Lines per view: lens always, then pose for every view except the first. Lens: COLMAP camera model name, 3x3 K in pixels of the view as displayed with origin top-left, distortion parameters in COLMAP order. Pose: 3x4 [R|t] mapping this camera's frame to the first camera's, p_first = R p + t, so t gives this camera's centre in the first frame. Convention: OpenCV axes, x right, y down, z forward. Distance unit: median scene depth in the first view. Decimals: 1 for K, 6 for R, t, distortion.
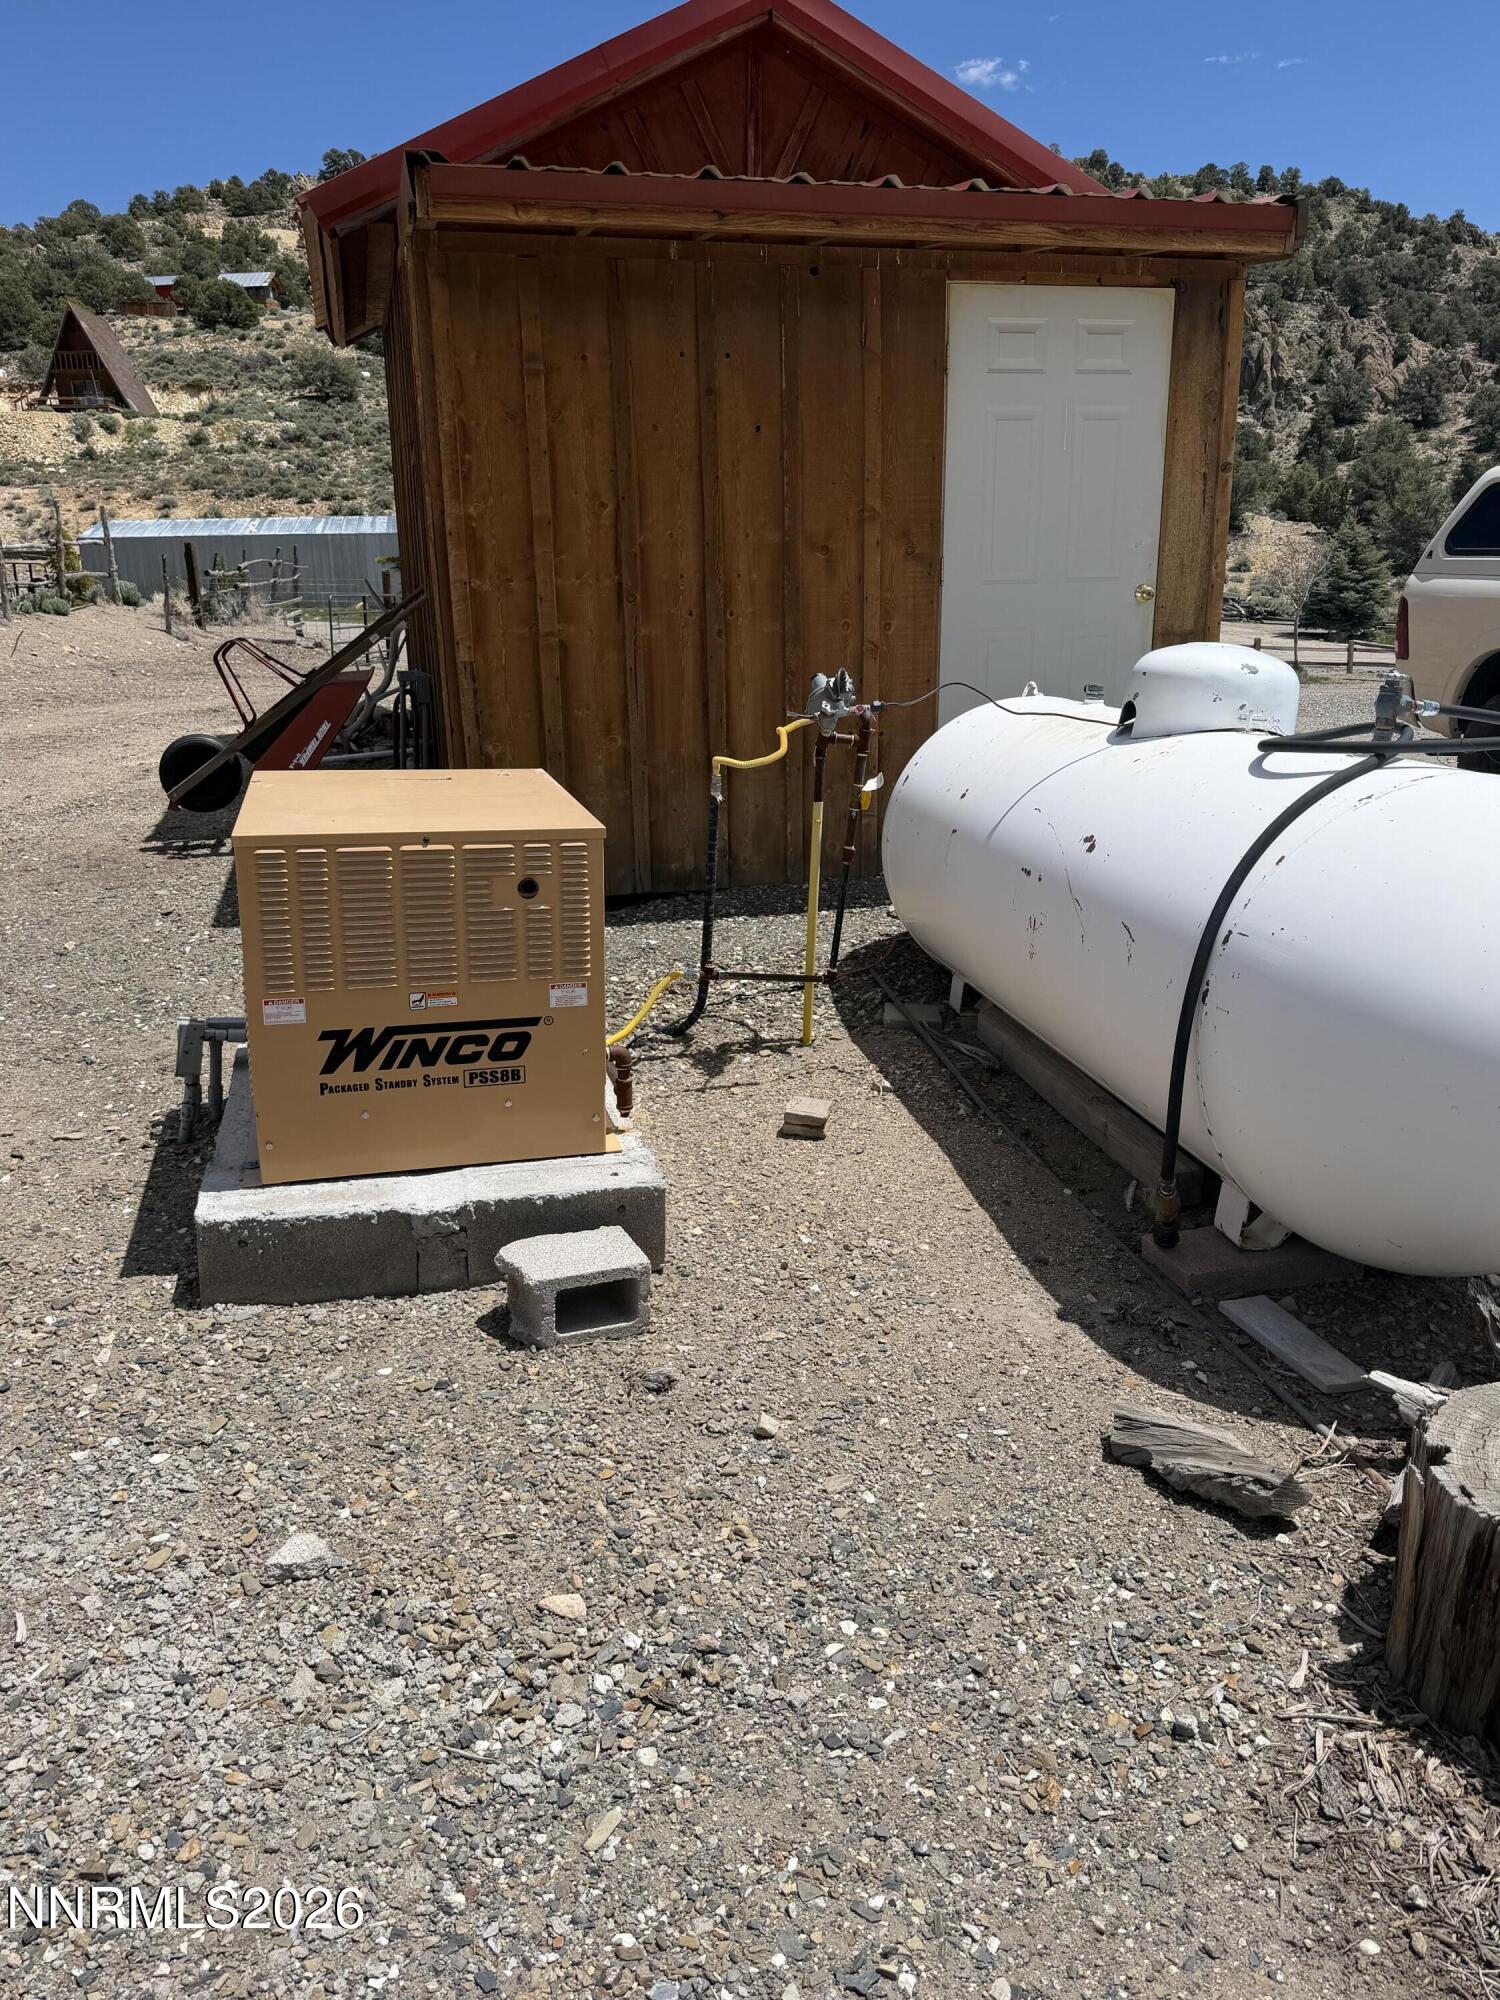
lens RADIAL K [[1429.2, 0, 751.8], [0, 1429.2, 1019.1], [0, 0, 1]] dist [0.061631, -0.080583]
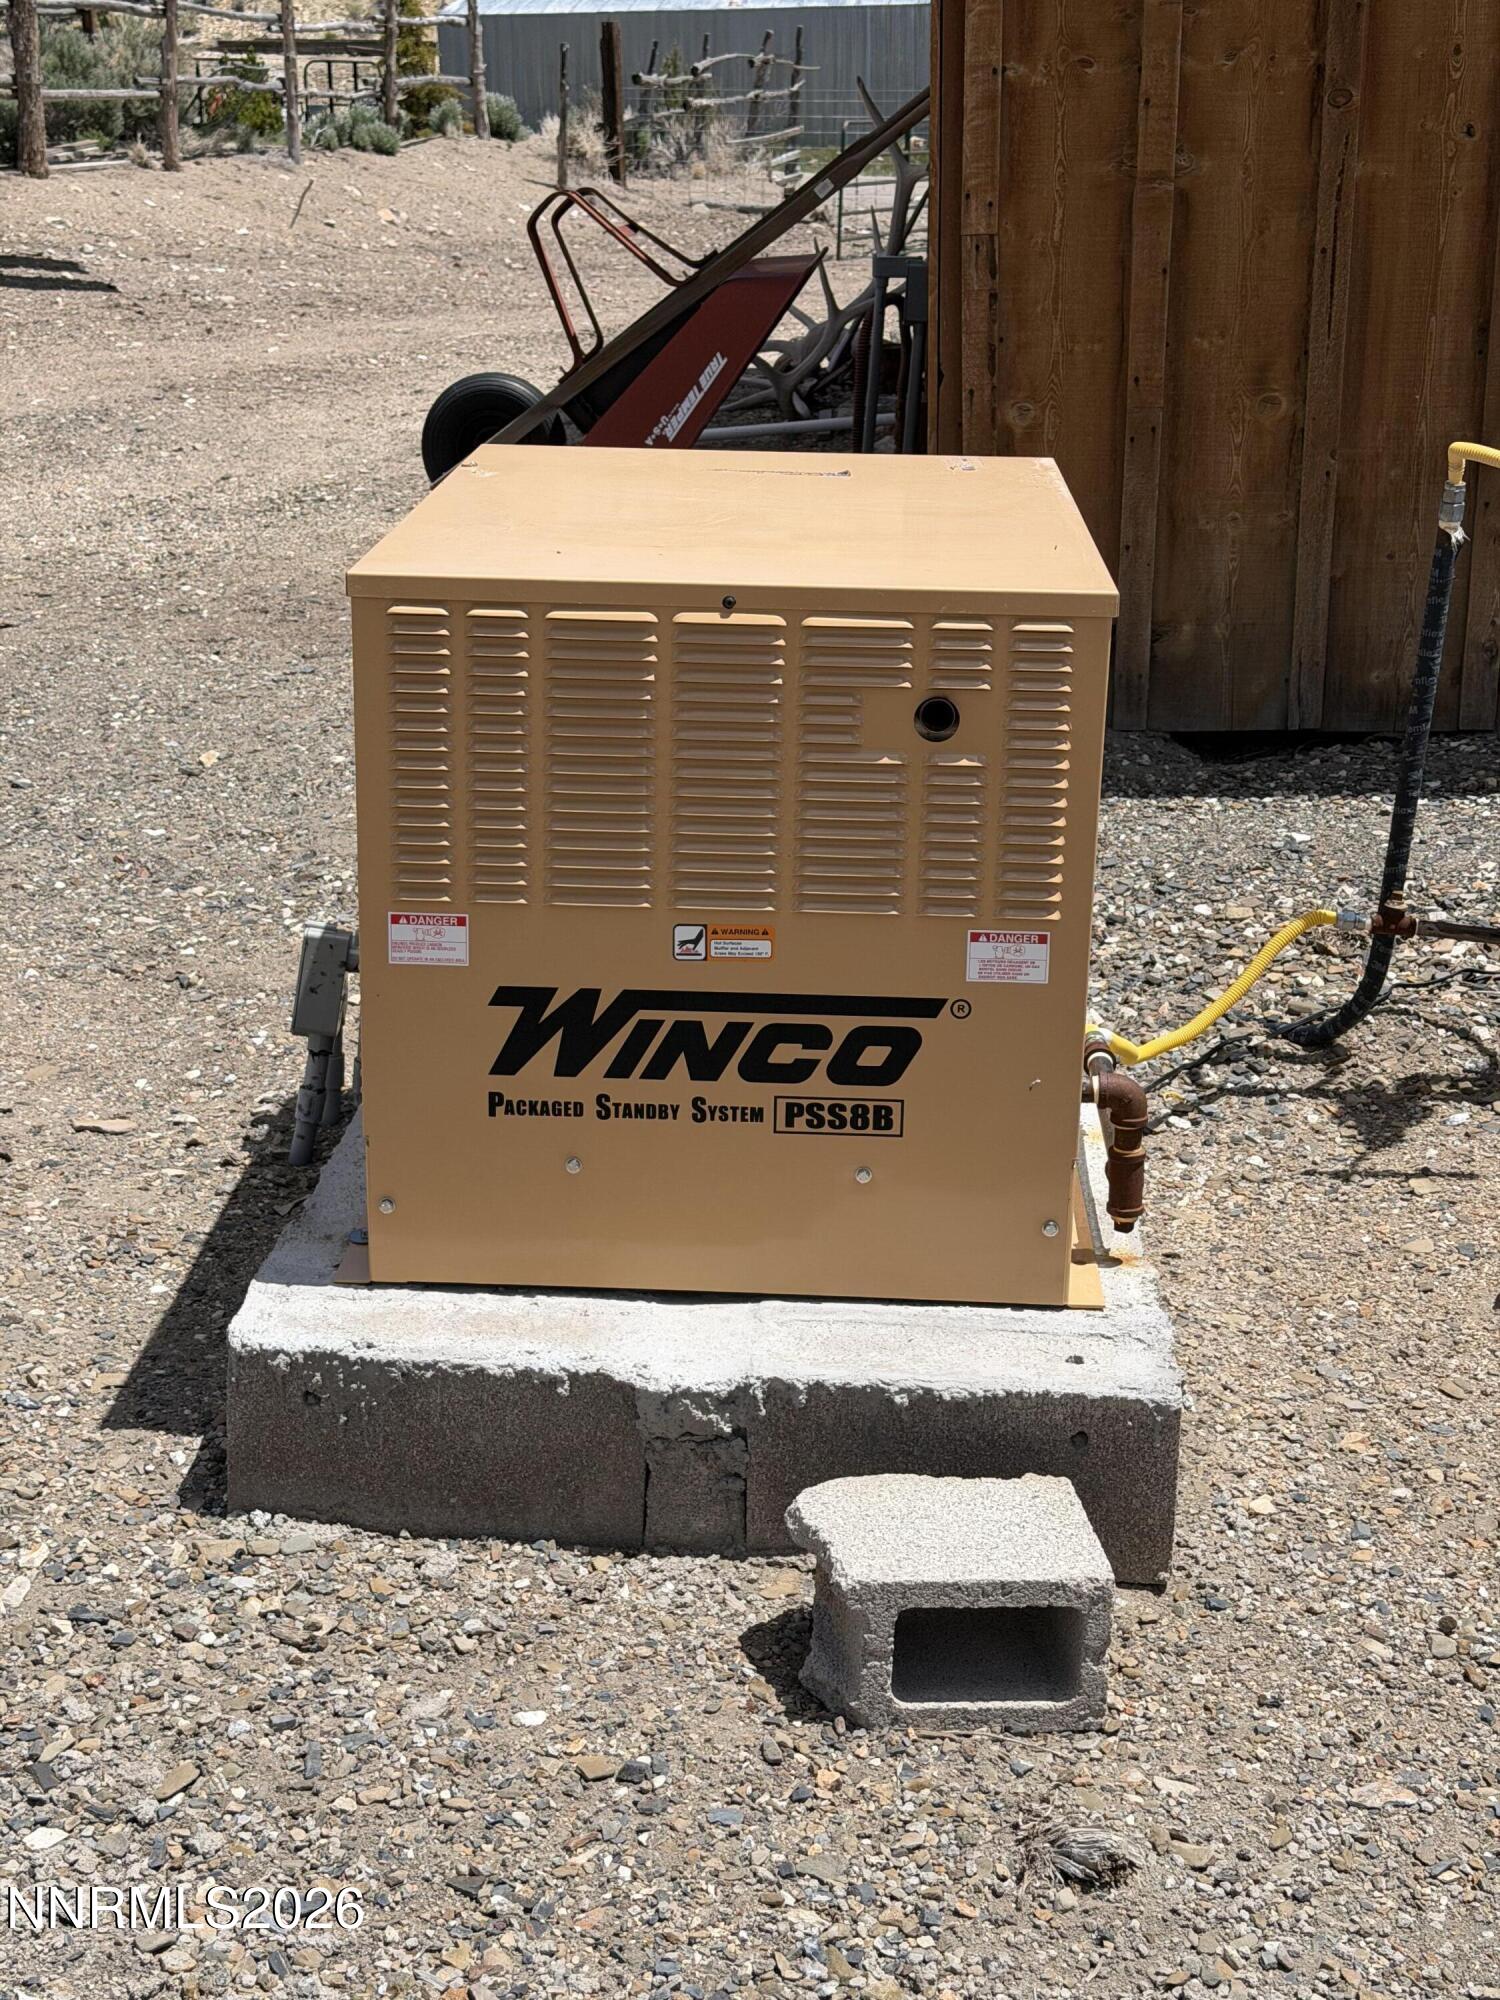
lens RADIAL K [[2687.3, 0, 750.0], [0, 2687.3, 1000.0], [0, 0, 1]] dist [0.172032, -0.435982]
pose [[0.947554, 0.098794, -0.303944, 0.056717], [-0.091664, 0.995077, 0.037674, -0.028391], [0.306169, -0.007838, 0.951945, 0.156911]]
